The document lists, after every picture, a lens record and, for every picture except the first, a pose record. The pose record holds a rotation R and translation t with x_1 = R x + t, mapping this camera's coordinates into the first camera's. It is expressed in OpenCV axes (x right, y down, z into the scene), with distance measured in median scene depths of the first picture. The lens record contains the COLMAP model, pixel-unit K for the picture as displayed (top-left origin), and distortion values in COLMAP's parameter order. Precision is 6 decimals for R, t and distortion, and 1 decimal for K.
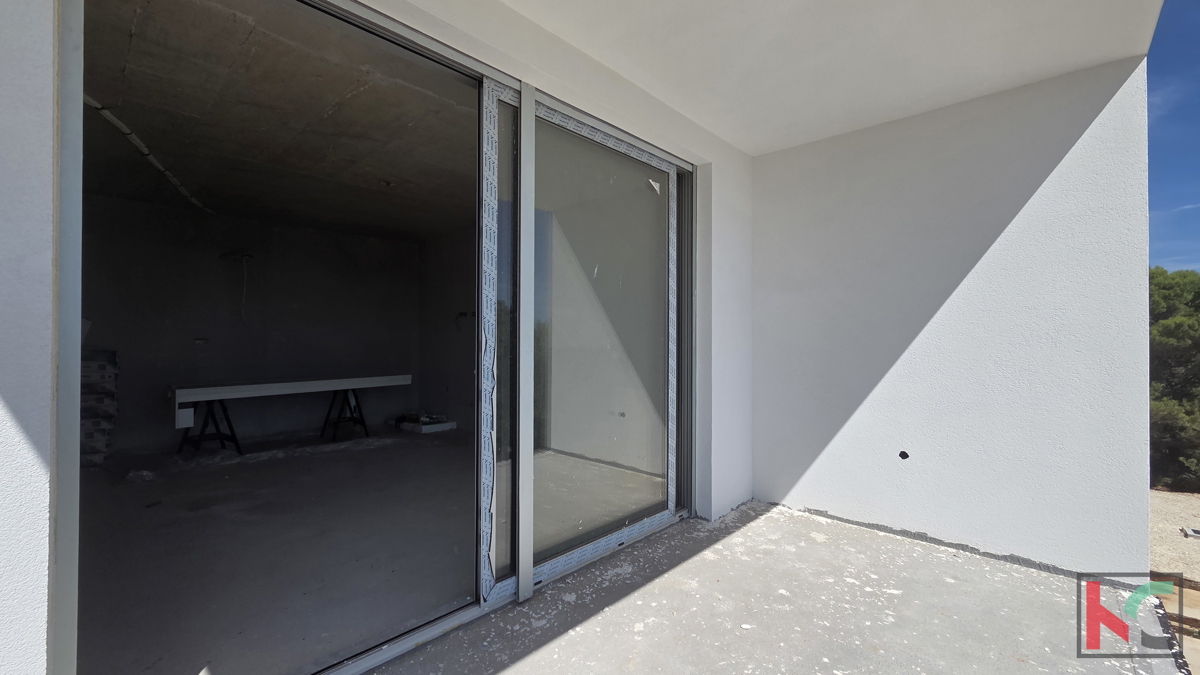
lens RADIAL K [[487.1, 0, 594.4], [0, 487.1, 337.1], [0, 0, 1]] dist [-0.002487, -0.000435]
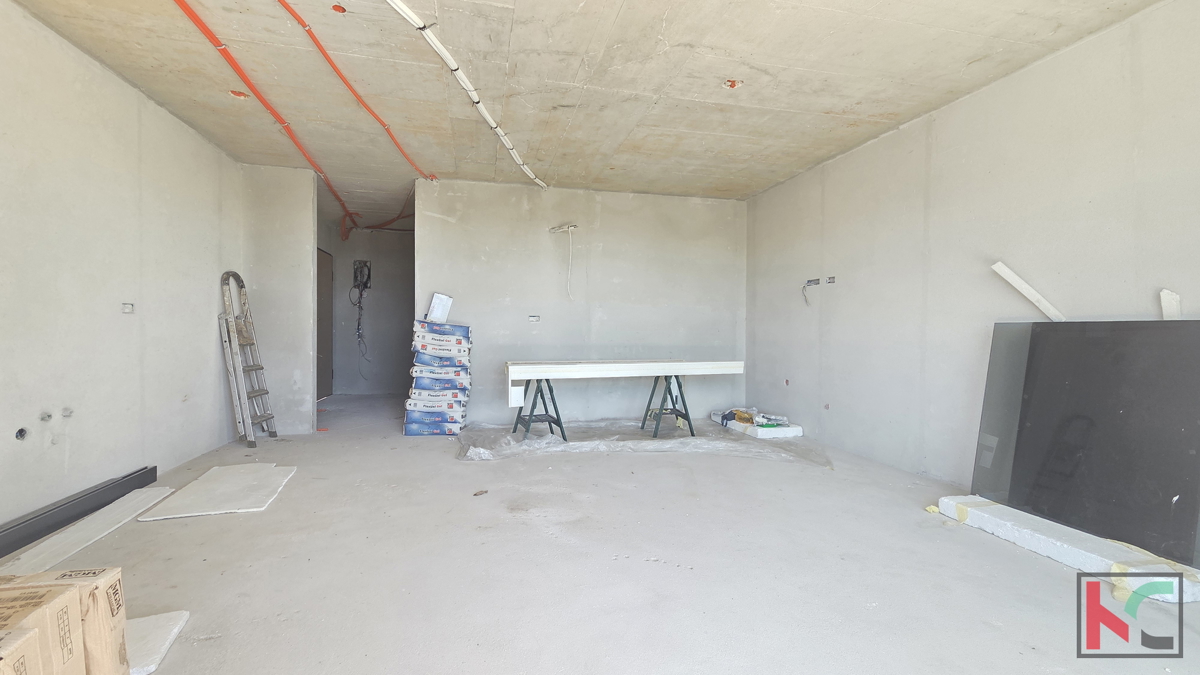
lens RADIAL K [[487.1, 0, 598.6], [0, 487.1, 333.3], [0, 0, 1]] dist [-0.002487, -0.000435]
pose [[0.834761, 0.006791, -0.550570, -0.168298], [-0.001842, 0.999953, 0.009542, 0.030796], [0.550609, -0.006951, 0.834734, 0.264342]]
